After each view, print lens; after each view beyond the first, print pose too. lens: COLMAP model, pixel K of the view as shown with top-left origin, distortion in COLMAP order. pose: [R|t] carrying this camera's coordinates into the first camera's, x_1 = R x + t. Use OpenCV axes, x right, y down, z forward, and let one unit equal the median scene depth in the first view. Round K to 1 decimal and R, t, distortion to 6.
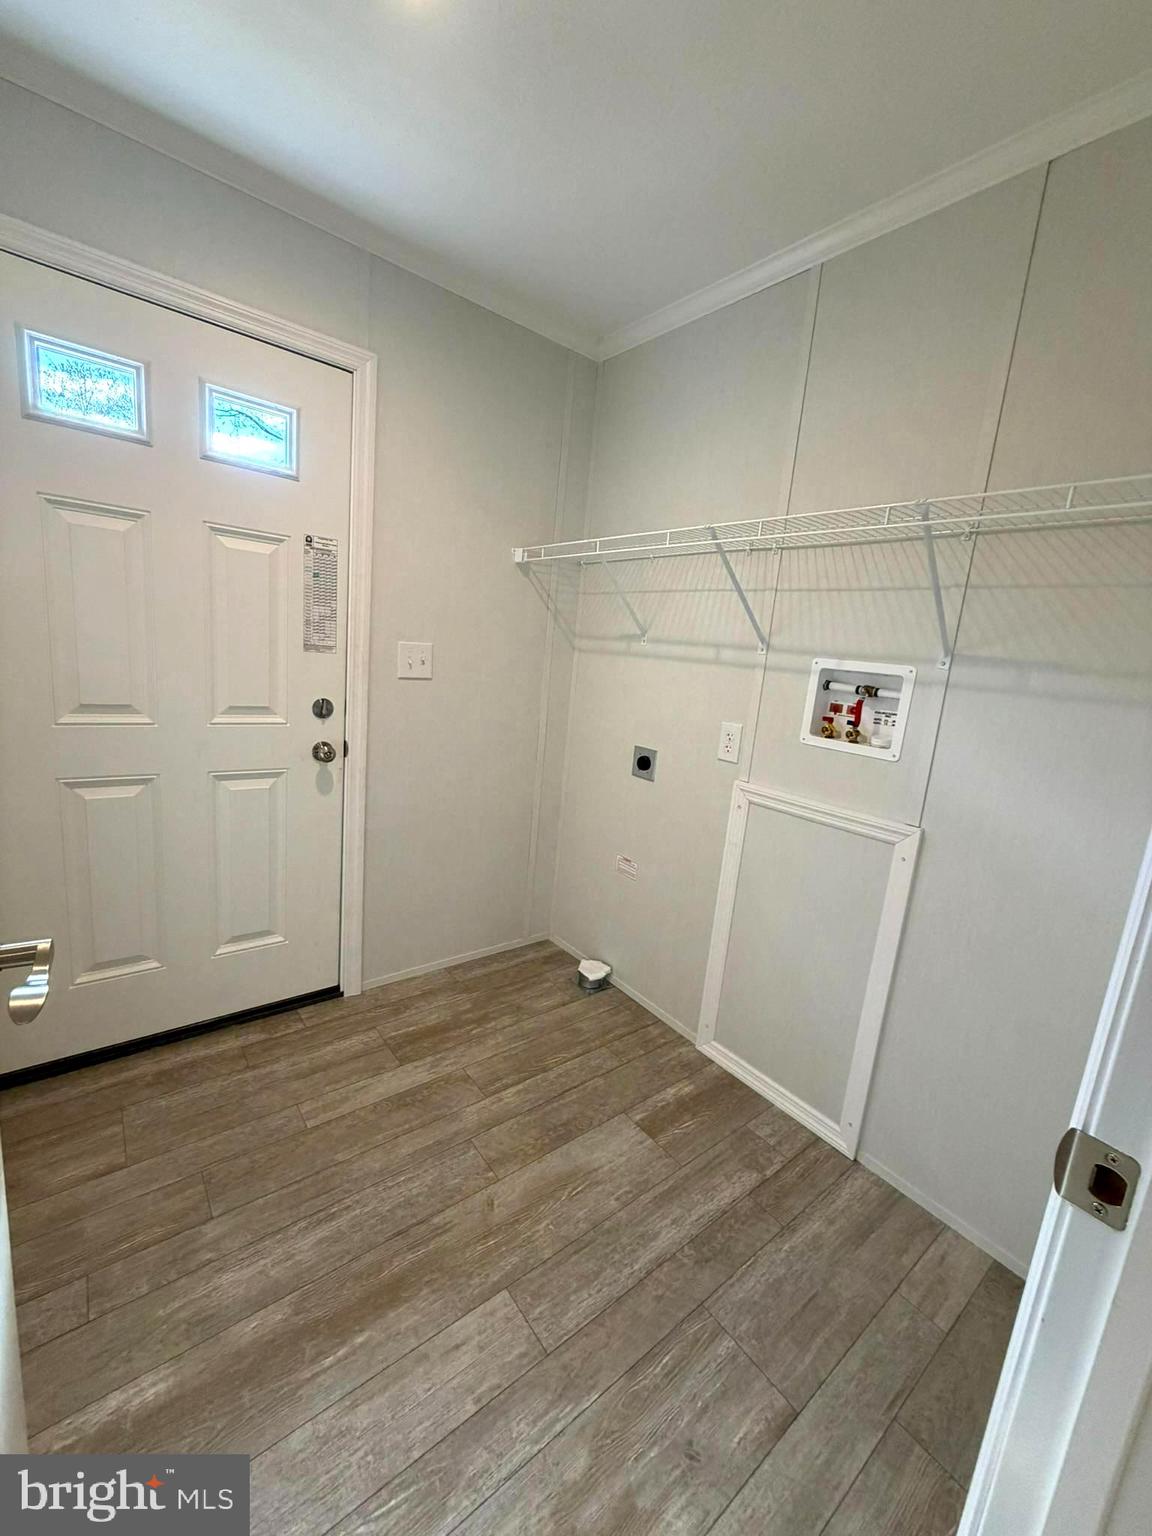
lens RADIAL K [[613.2, 0, 563.6], [0, 613.2, 761.0], [0, 0, 1]] dist [0.000306, 0.000332]
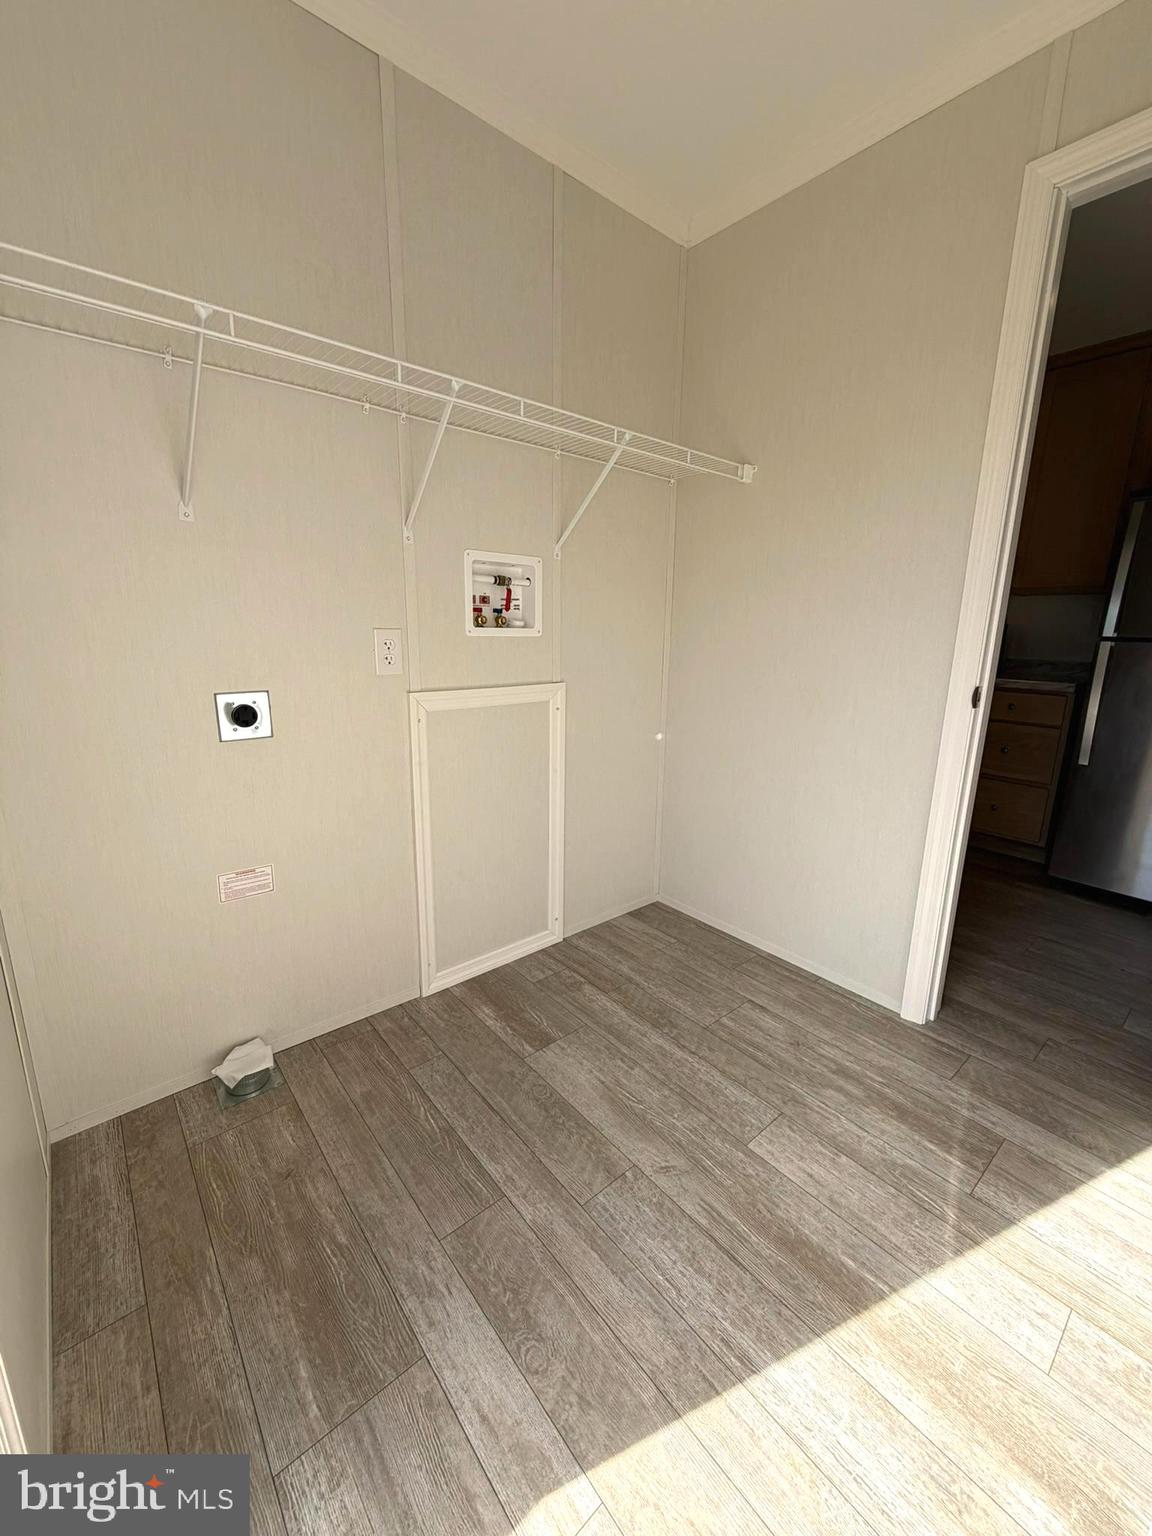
lens RADIAL K [[613.2, 0, 586.8], [0, 613.2, 758.0], [0, 0, 1]] dist [0.000306, 0.000332]
pose [[-0.048569, -0.303525, 0.951585, -0.724221], [0.160909, 0.937887, 0.307369, -0.134379], [-0.985773, 0.168047, 0.003287, 0.924408]]
